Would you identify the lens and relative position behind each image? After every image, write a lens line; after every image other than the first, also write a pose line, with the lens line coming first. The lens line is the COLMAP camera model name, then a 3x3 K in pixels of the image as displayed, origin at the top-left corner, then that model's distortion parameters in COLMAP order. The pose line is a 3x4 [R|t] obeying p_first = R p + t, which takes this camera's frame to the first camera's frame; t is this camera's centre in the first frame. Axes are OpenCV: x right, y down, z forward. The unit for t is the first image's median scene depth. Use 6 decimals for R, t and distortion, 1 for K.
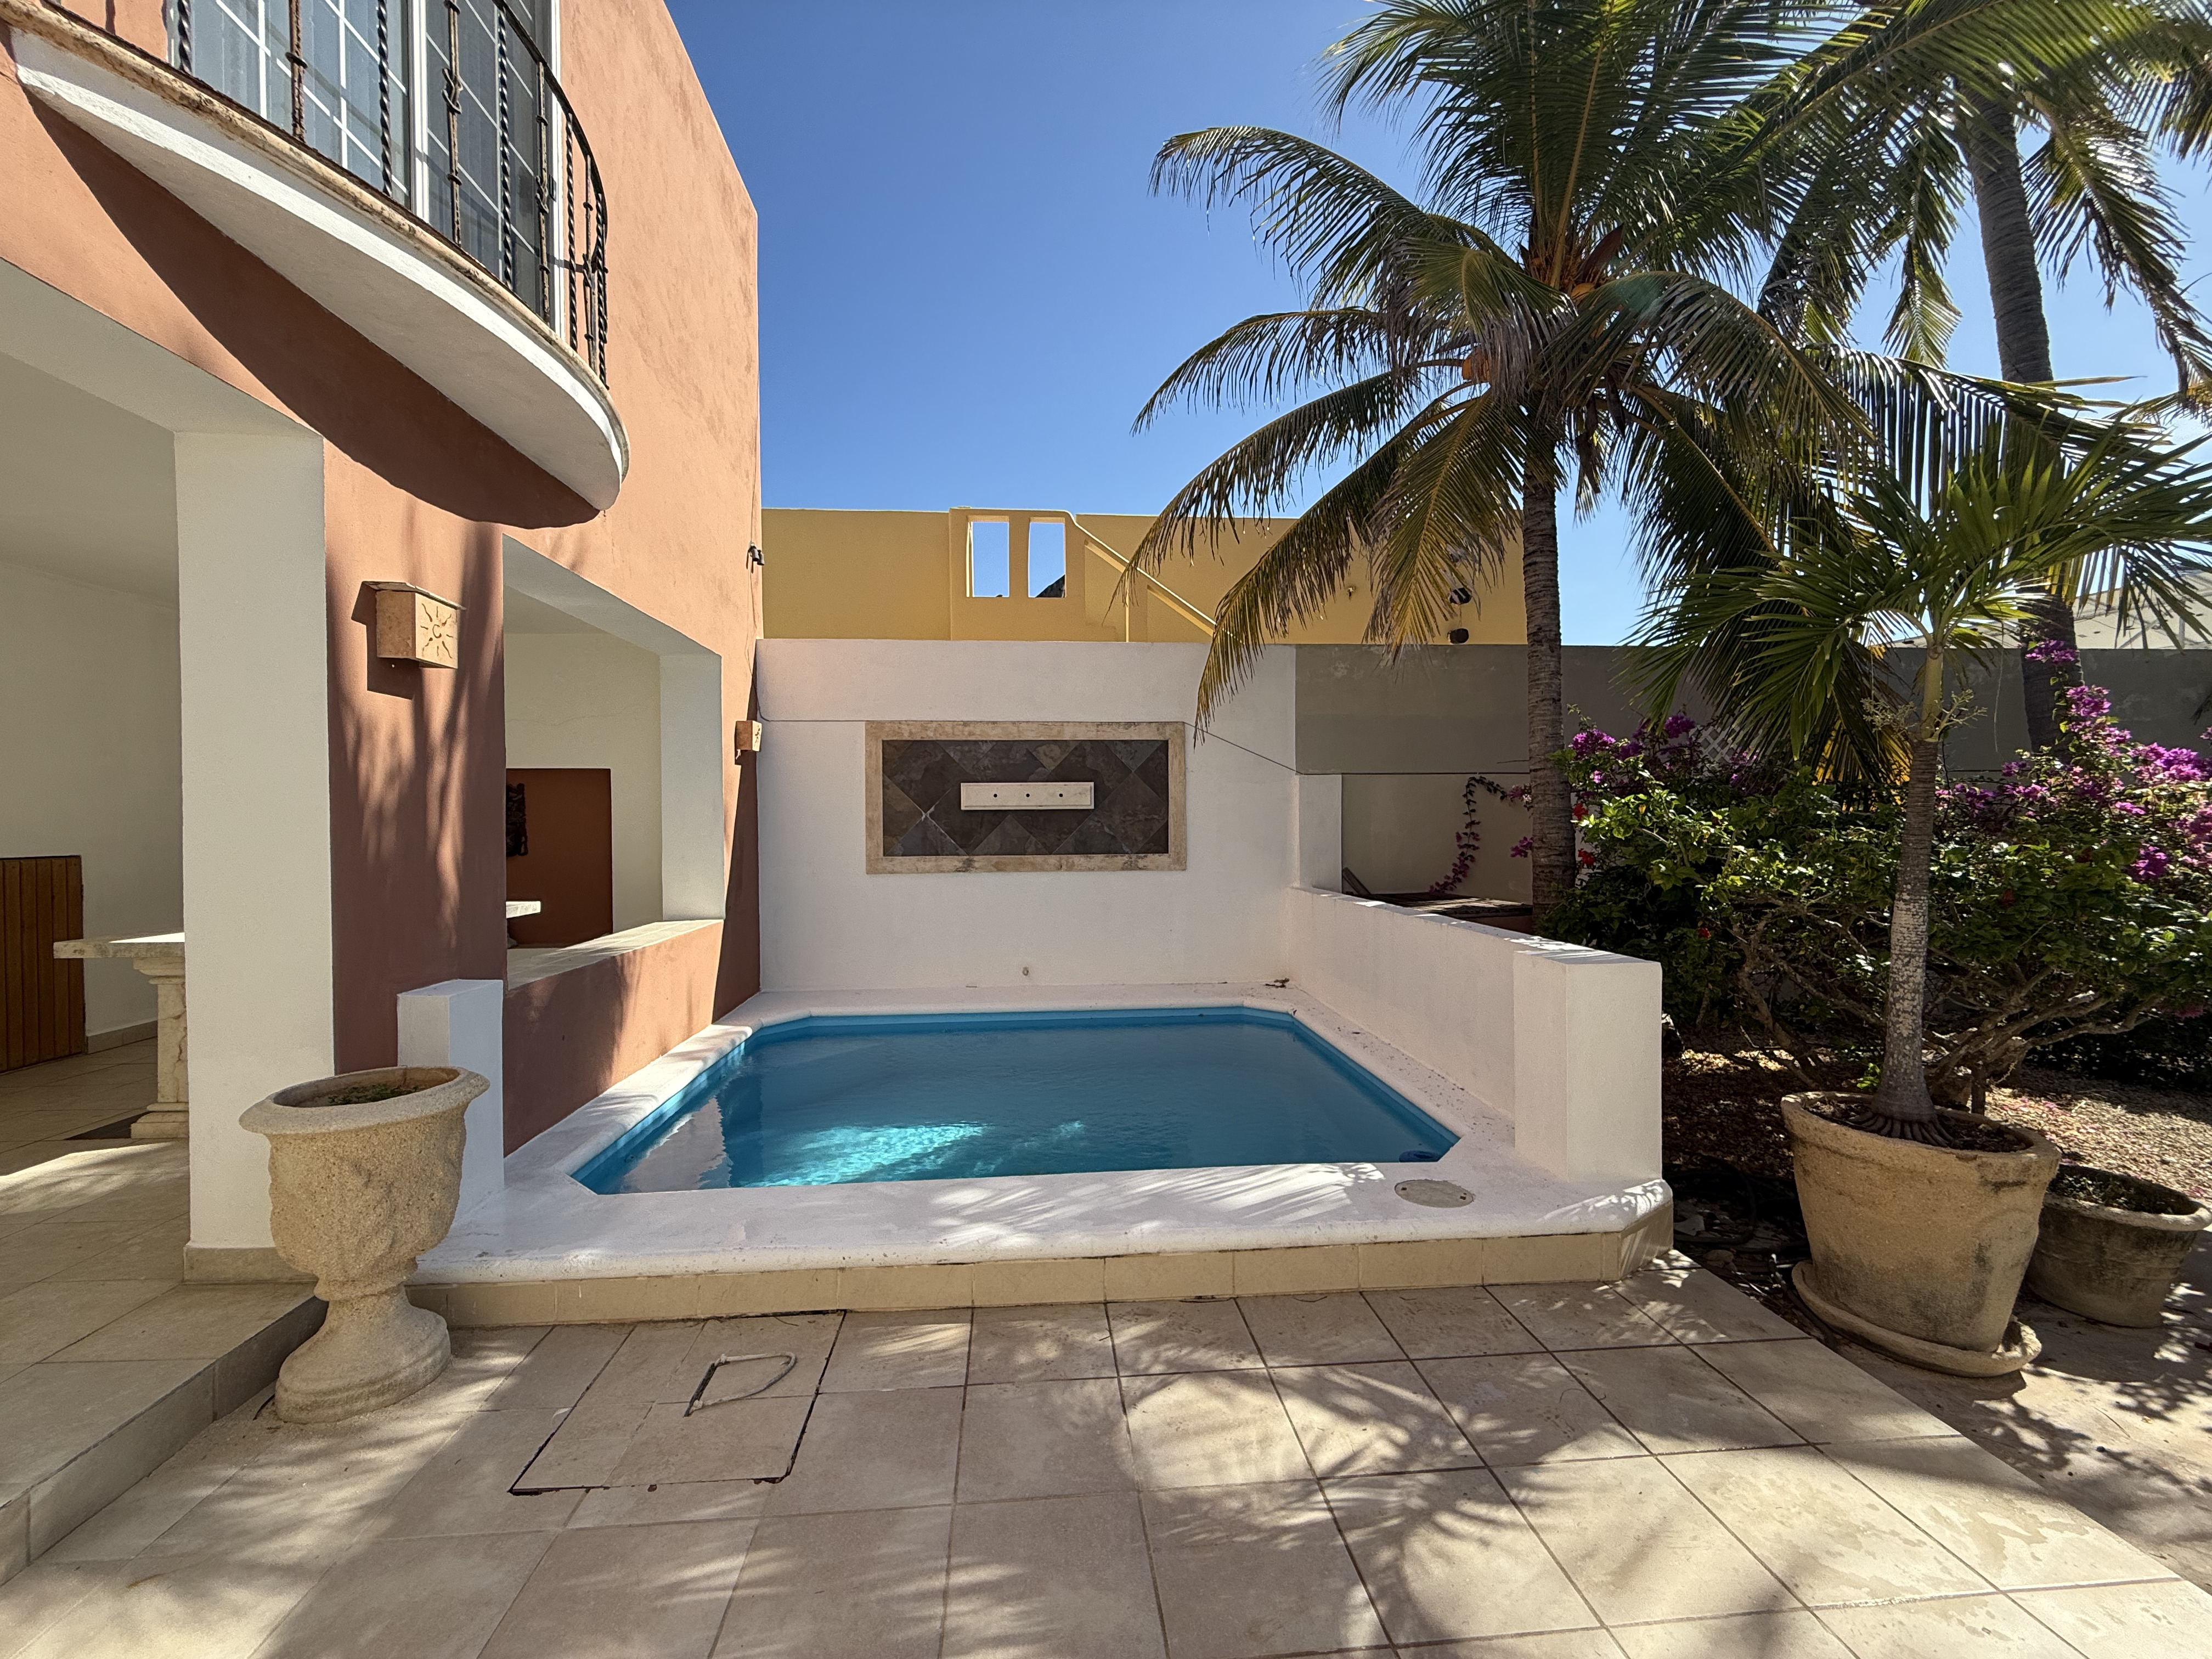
lens RADIAL K [[881.8, 0, 1095.3], [0, 881.8, 837.7], [0, 0, 1]] dist [0.000528, -0.000805]
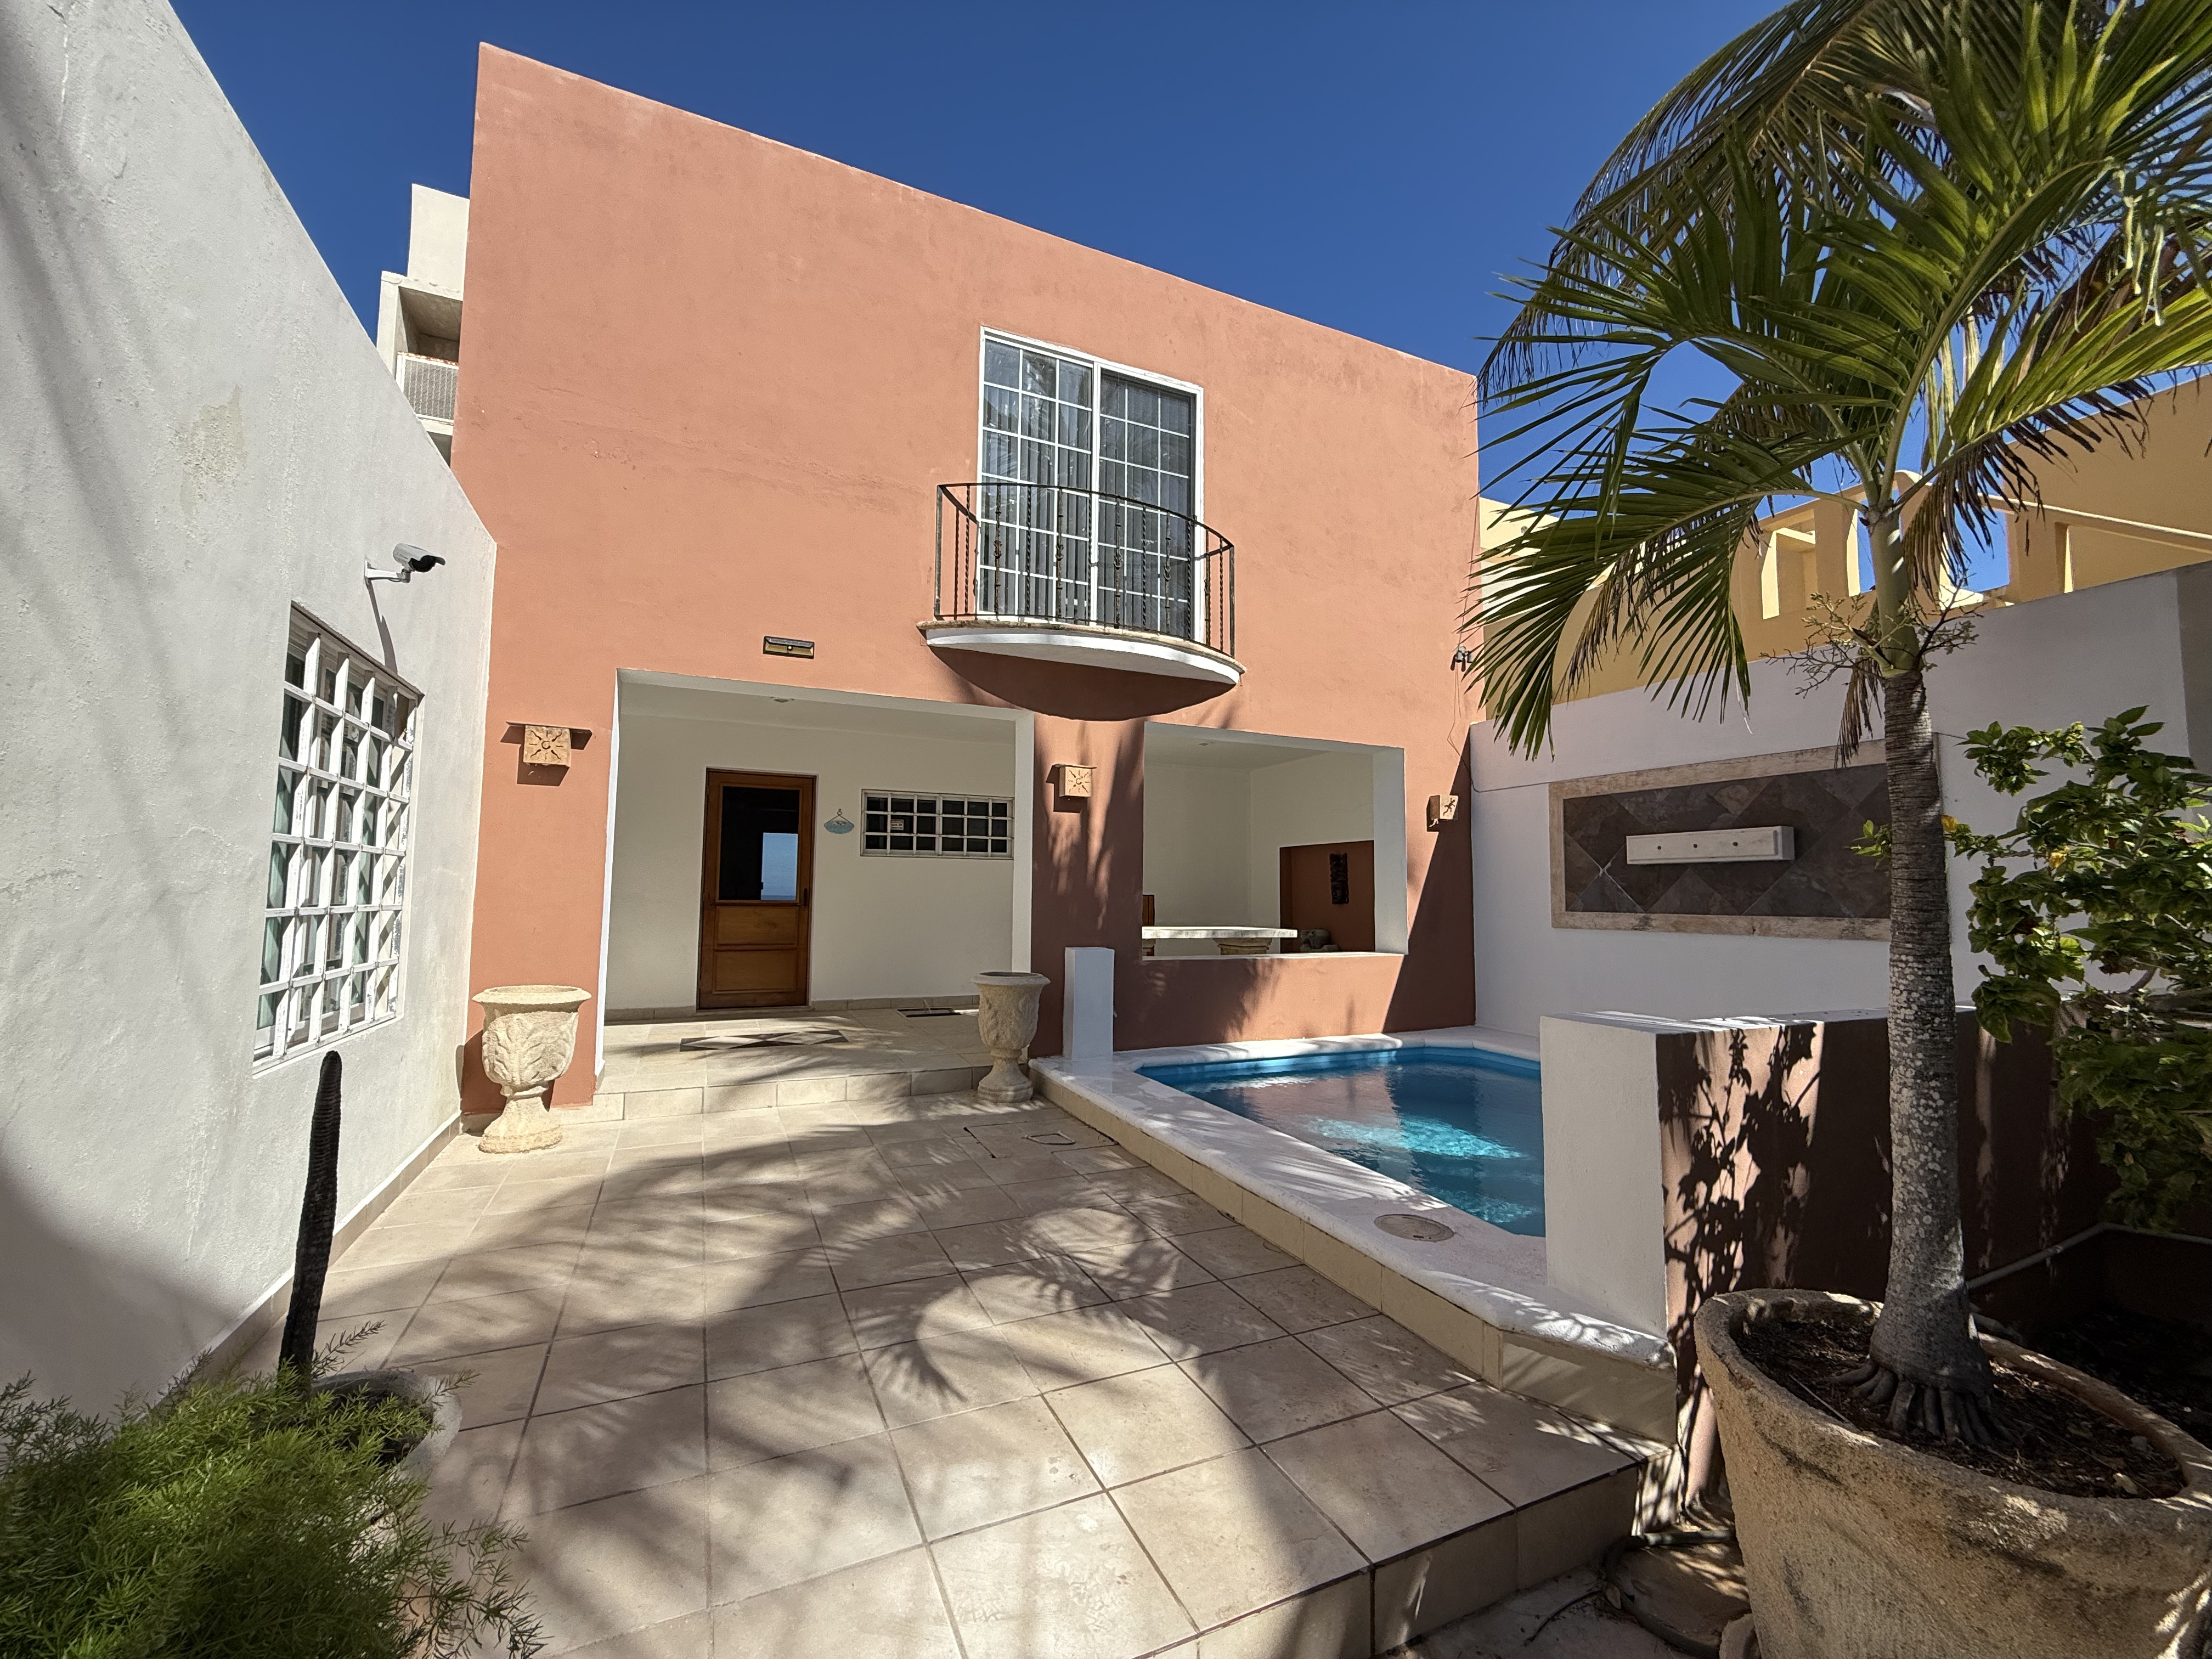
lens RADIAL K [[881.8, 0, 1100.4], [0, 881.8, 836.3], [0, 0, 1]] dist [0.000528, -0.000805]
pose [[0.328125, -0.054629, -0.943053, 0.665736], [-0.029141, 0.997266, -0.067909, 0.023336], [0.944185, 0.049764, 0.325636, 0.176866]]
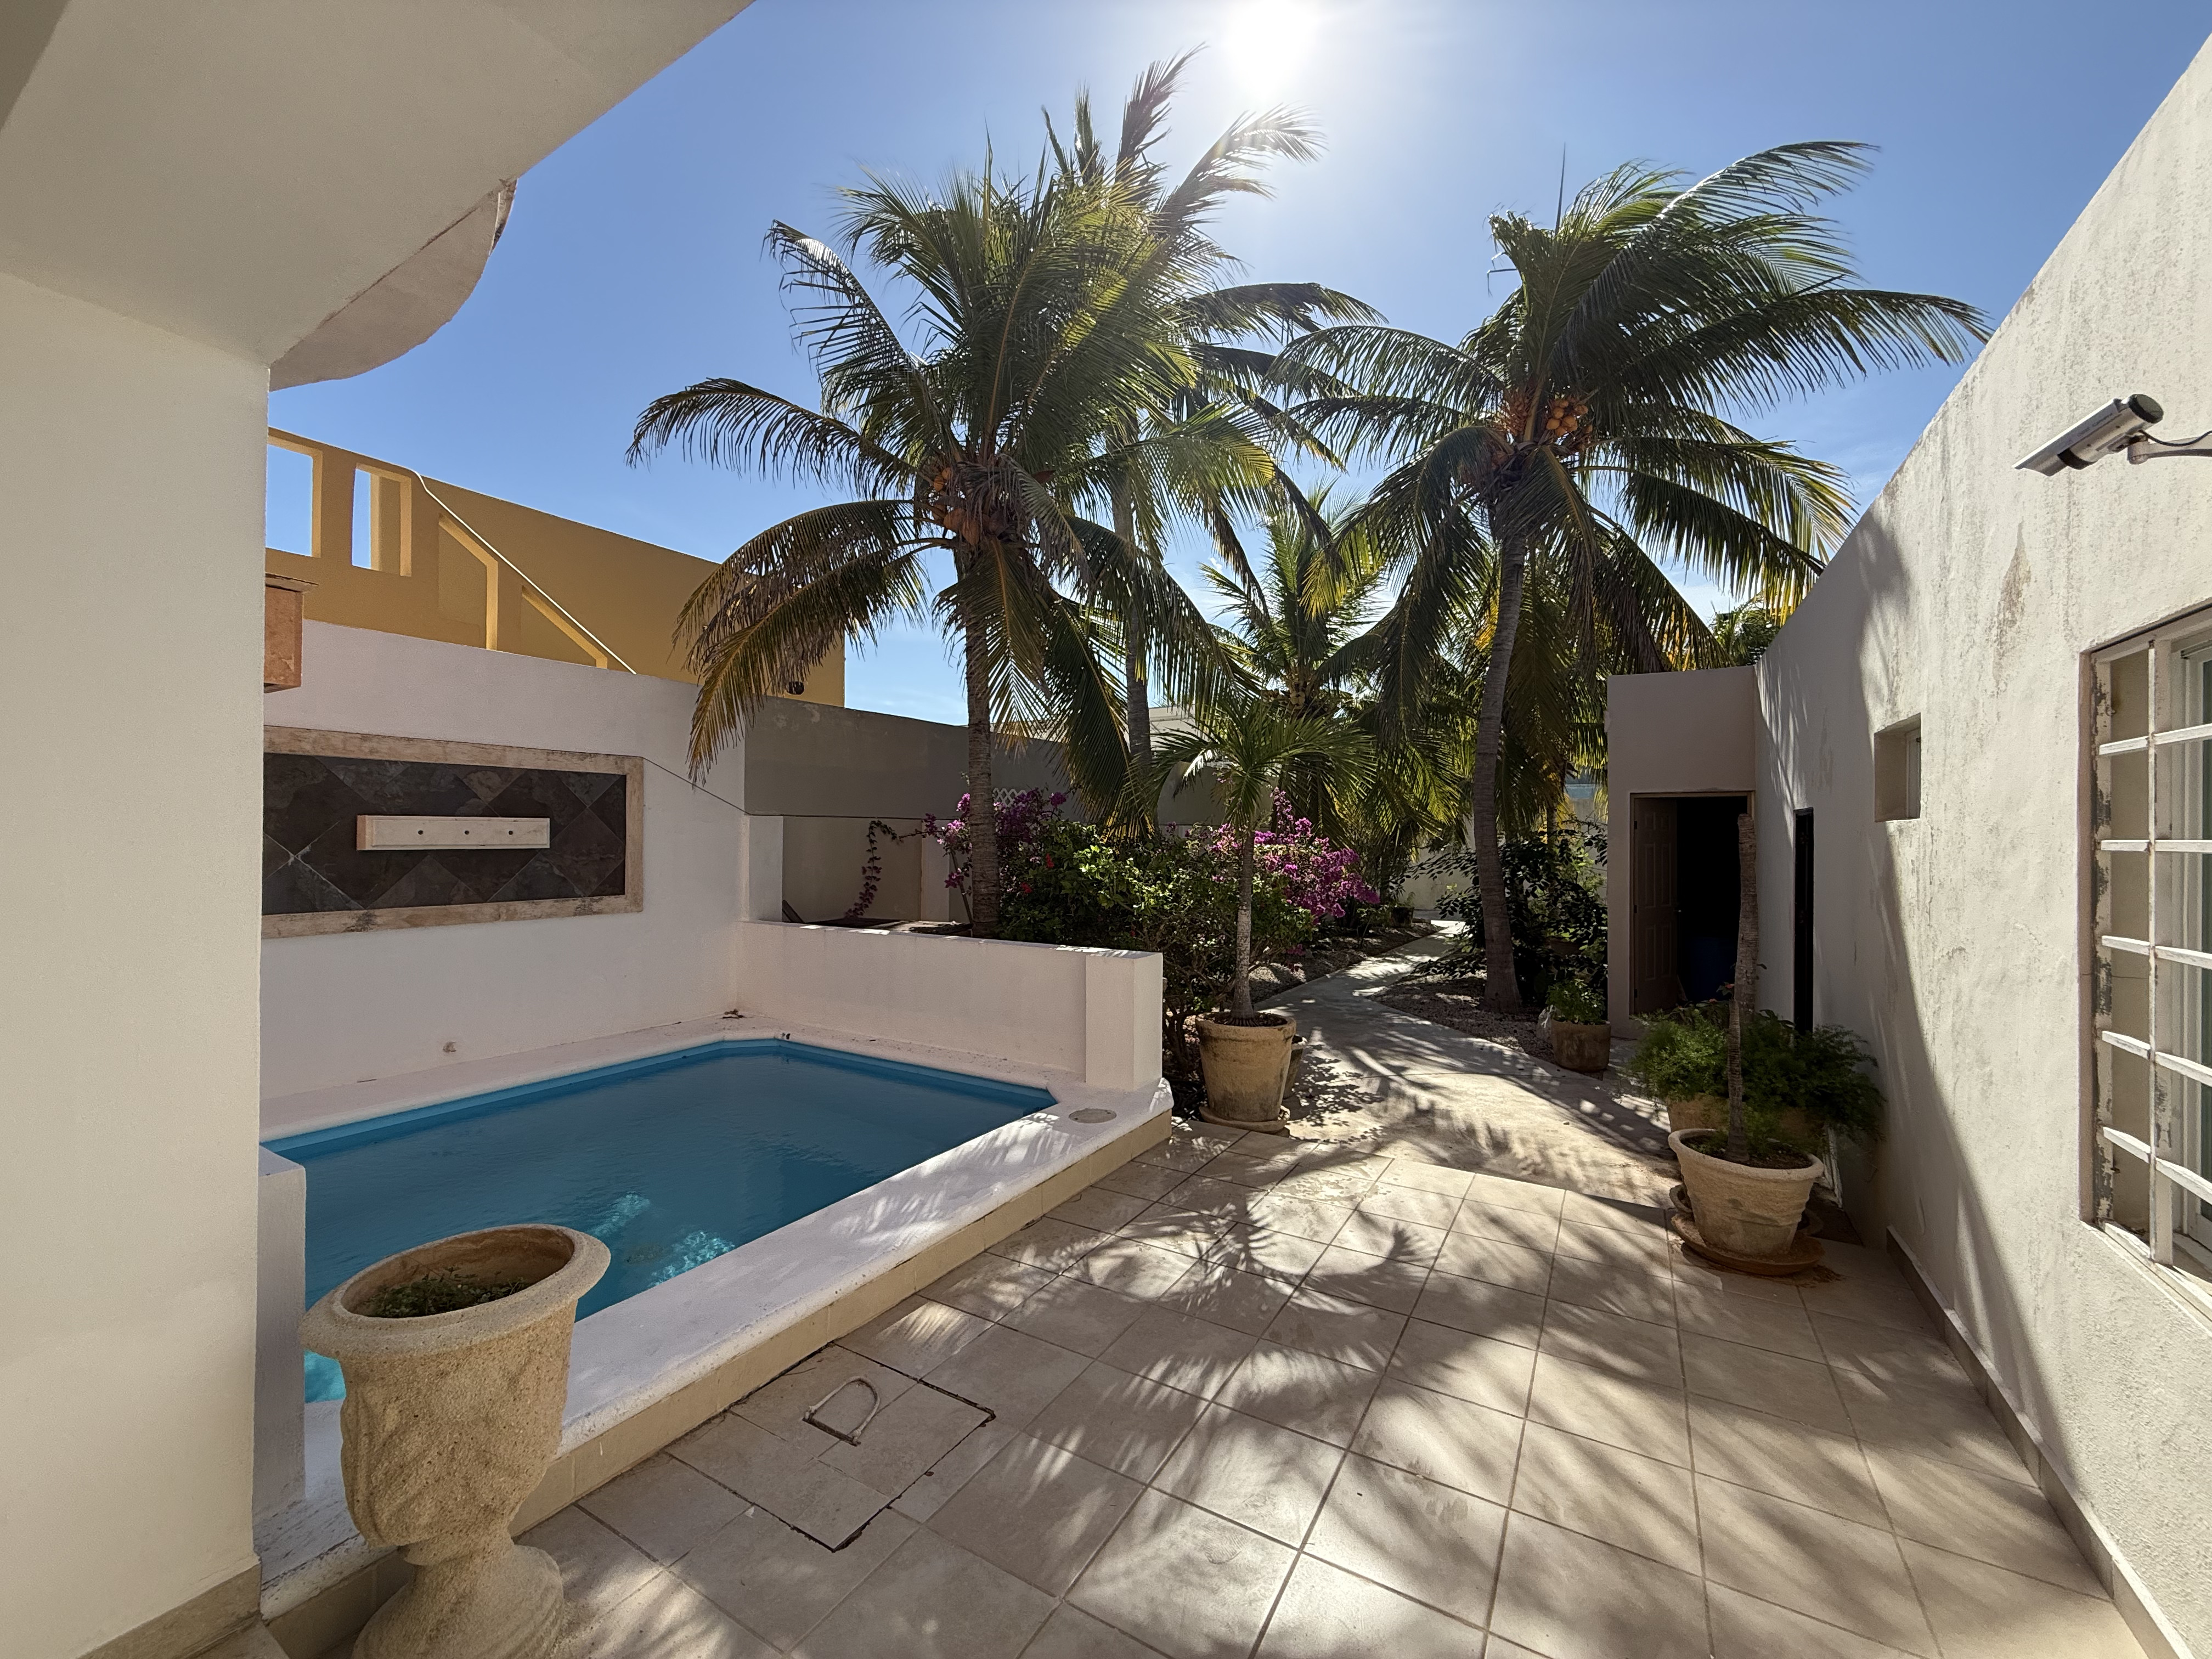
lens RADIAL K [[881.8, 0, 1101.4], [0, 881.8, 839.0], [0, 0, 1]] dist [0.000528, -0.000805]
pose [[0.588557, 0.007496, 0.808421, -0.467711], [0.004289, 0.999914, -0.012394, -0.034363], [-0.808444, 0.010762, 0.588474, 0.039401]]
